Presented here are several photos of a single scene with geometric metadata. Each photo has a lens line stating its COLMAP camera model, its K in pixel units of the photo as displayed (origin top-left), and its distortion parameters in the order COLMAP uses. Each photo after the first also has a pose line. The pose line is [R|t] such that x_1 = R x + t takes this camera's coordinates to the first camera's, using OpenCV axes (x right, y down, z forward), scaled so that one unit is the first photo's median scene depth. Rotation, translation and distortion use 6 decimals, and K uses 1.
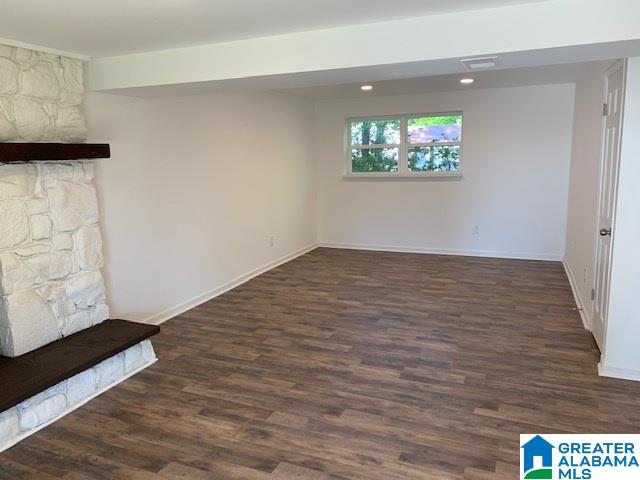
lens RADIAL K [[492.8, 0, 317.5], [0, 492.8, 234.9], [0, 0, 1]] dist [0.034498, -0.018072]
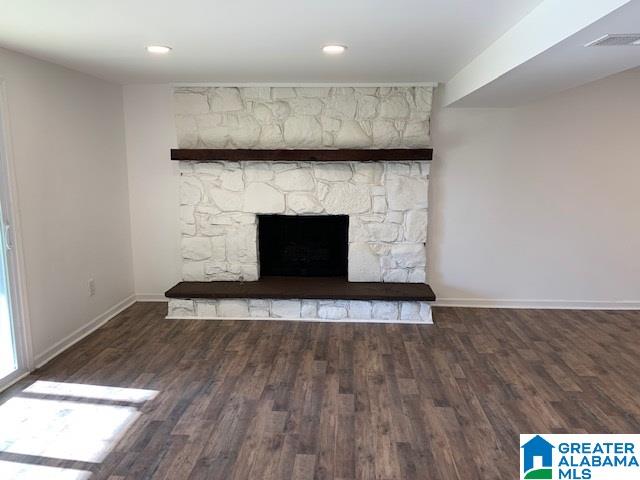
lens RADIAL K [[492.8, 0, 319.7], [0, 492.8, 242.5], [0, 0, 1]] dist [0.034498, -0.018072]
pose [[0.333431, 0.178835, -0.925658, 0.764590], [-0.163587, 0.977925, 0.130007, -0.066445], [0.928474, 0.108077, 0.355325, 0.301332]]
